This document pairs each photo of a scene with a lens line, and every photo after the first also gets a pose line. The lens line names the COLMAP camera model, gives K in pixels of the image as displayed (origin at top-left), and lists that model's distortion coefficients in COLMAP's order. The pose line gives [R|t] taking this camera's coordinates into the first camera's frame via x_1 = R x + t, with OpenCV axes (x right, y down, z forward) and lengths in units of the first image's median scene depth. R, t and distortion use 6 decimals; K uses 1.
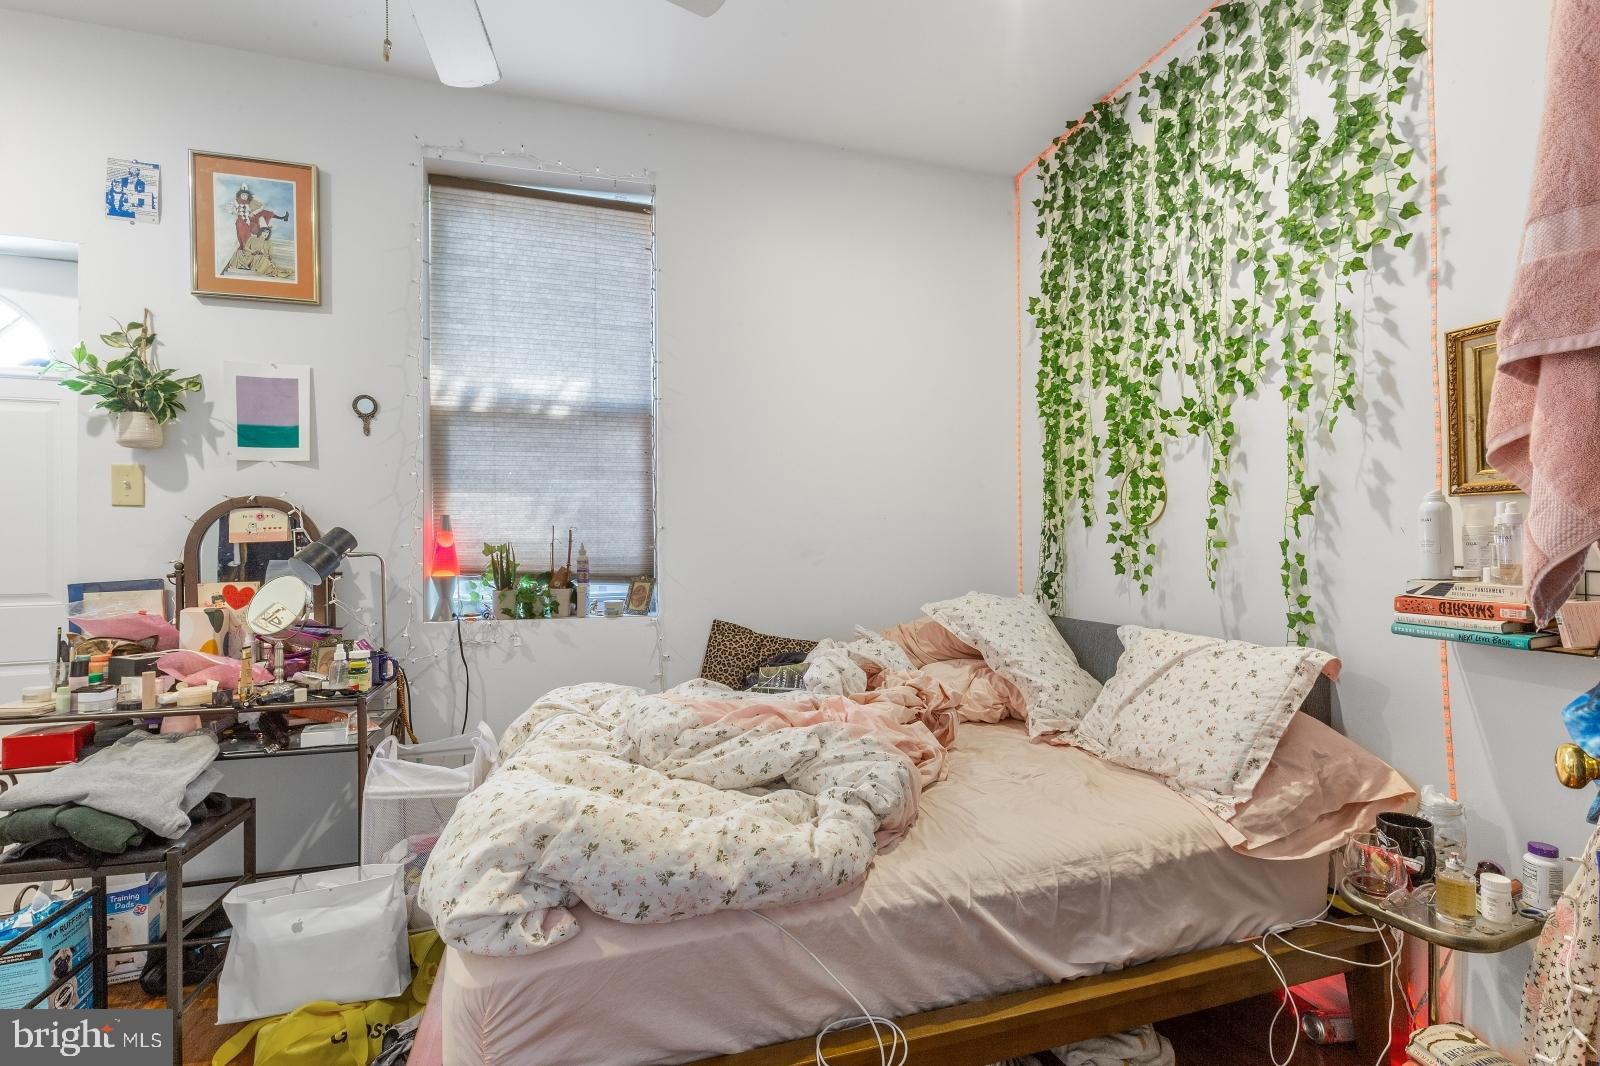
lens RADIAL K [[731.0, 0, 797.2], [0, 731.0, 538.2], [0, 0, 1]] dist [0.000968, -0.001126]
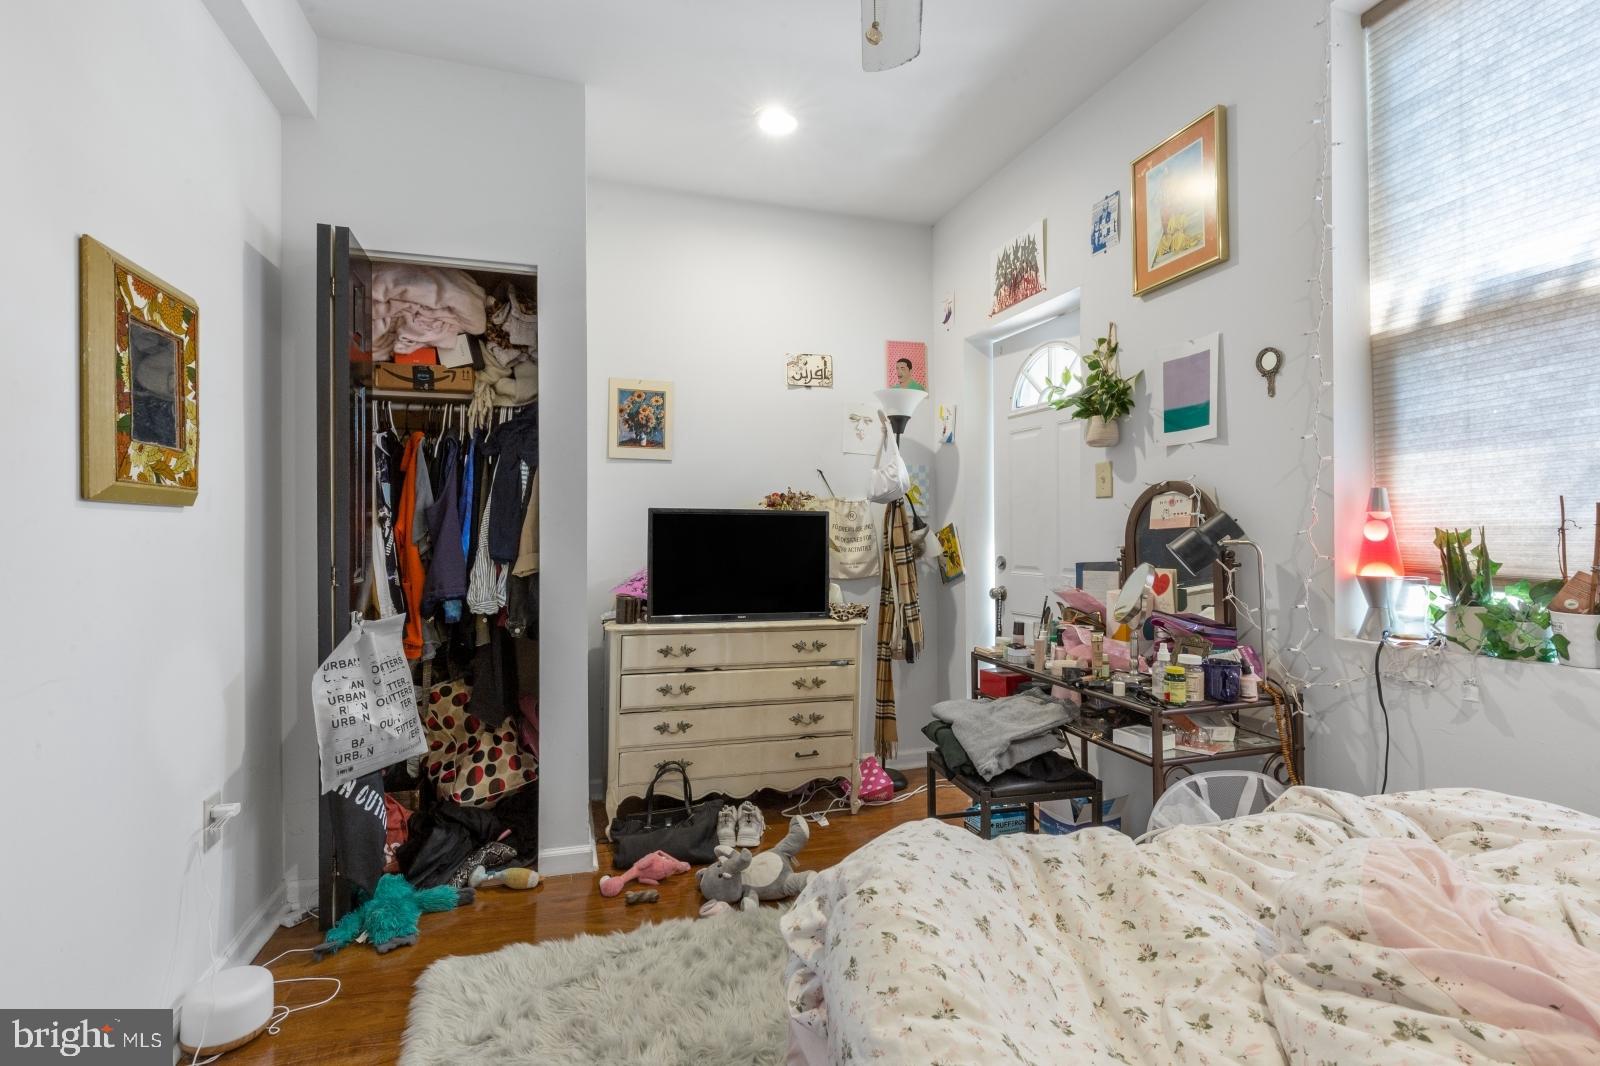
lens RADIAL K [[731.0, 0, 795.8], [0, 731.0, 527.1], [0, 0, 1]] dist [0.000968, -0.001126]
pose [[0.011394, -0.006713, -0.999913, 0.217732], [0.006149, 0.999959, -0.006643, 0.006649], [0.999916, -0.006072, 0.011435, 0.461183]]
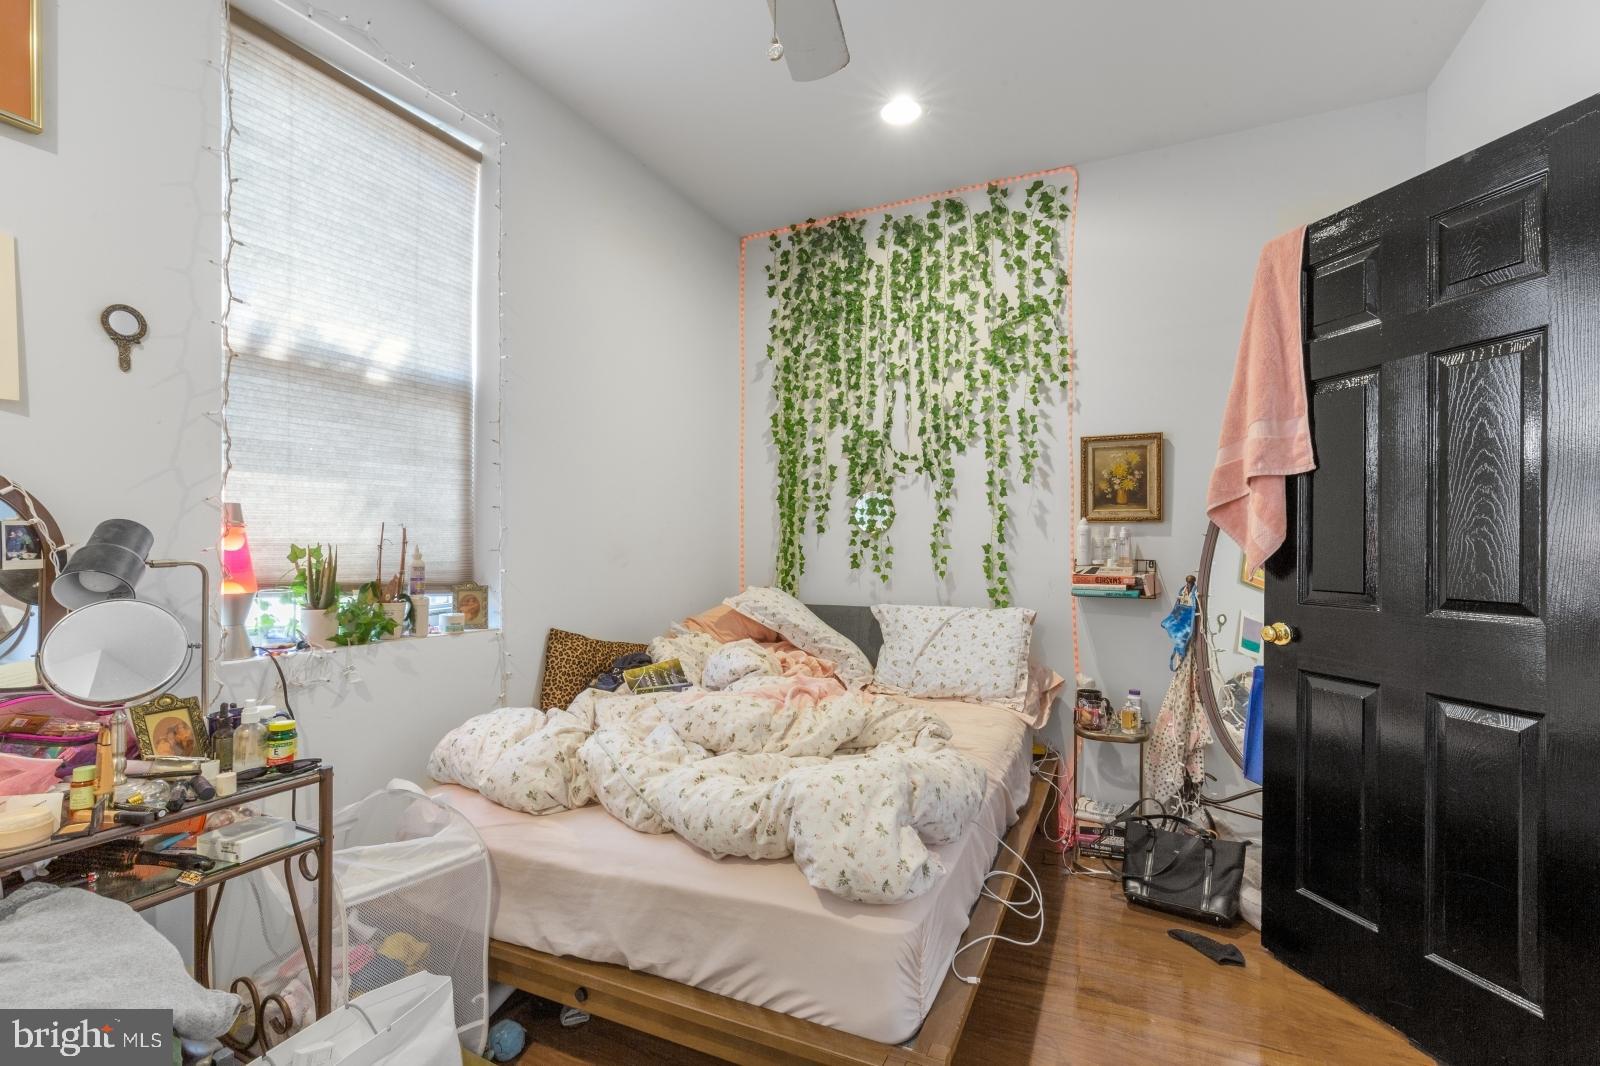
lens RADIAL K [[731.0, 0, 802.4], [0, 731.0, 536.8], [0, 0, 1]] dist [0.000968, -0.001126]
pose [[0.673471, 0.009987, 0.739146, -0.659369], [-0.008492, 0.999947, -0.005773, -0.001298], [-0.739165, -0.002389, 0.673521, 0.159155]]
